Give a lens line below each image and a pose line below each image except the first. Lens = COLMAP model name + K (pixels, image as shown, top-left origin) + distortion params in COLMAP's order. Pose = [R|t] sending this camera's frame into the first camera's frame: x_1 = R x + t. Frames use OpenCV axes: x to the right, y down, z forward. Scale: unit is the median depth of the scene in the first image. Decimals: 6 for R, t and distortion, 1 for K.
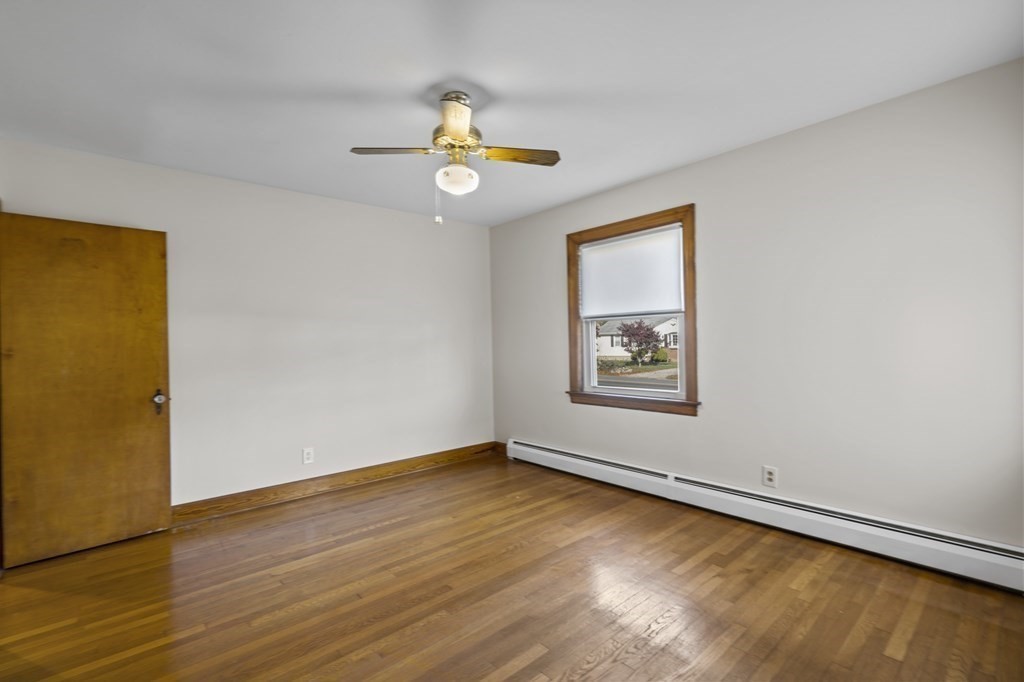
lens RADIAL K [[469.6, 0, 510.1], [0, 469.6, 344.2], [0, 0, 1]] dist [0.002082, 0.001165]
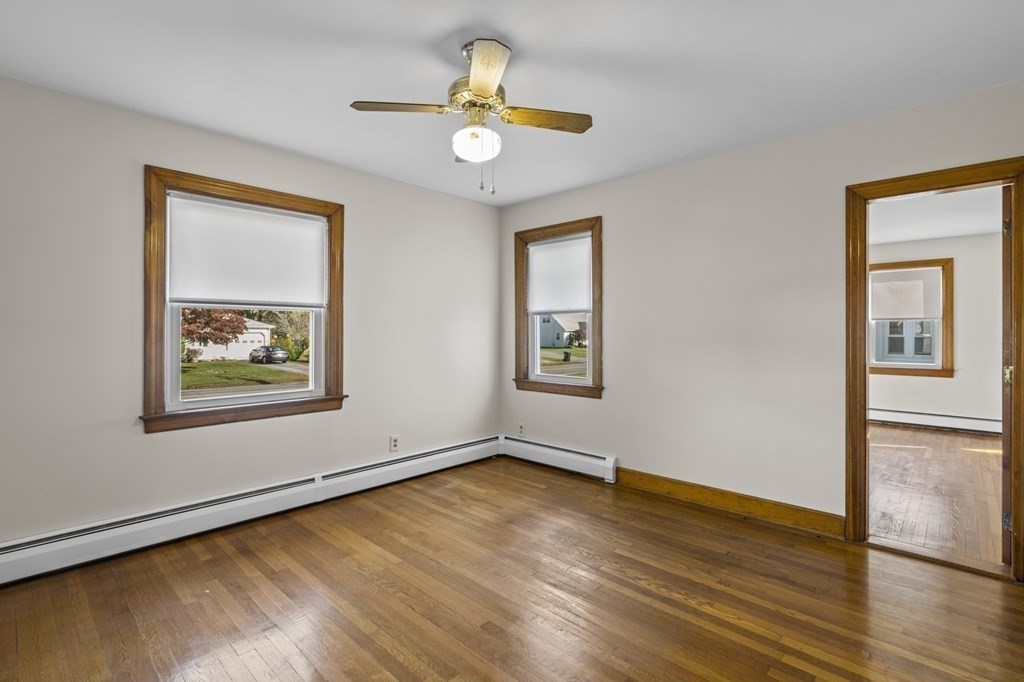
lens RADIAL K [[474.3, 0, 507.6], [0, 474.3, 339.8], [0, 0, 1]] dist [-0.002160, 0.000627]
pose [[-0.092162, 0.013567, 0.995652, -0.700727], [0.015341, 0.999808, -0.012203, 0.019323], [-0.995626, 0.014150, -0.092353, 0.745486]]
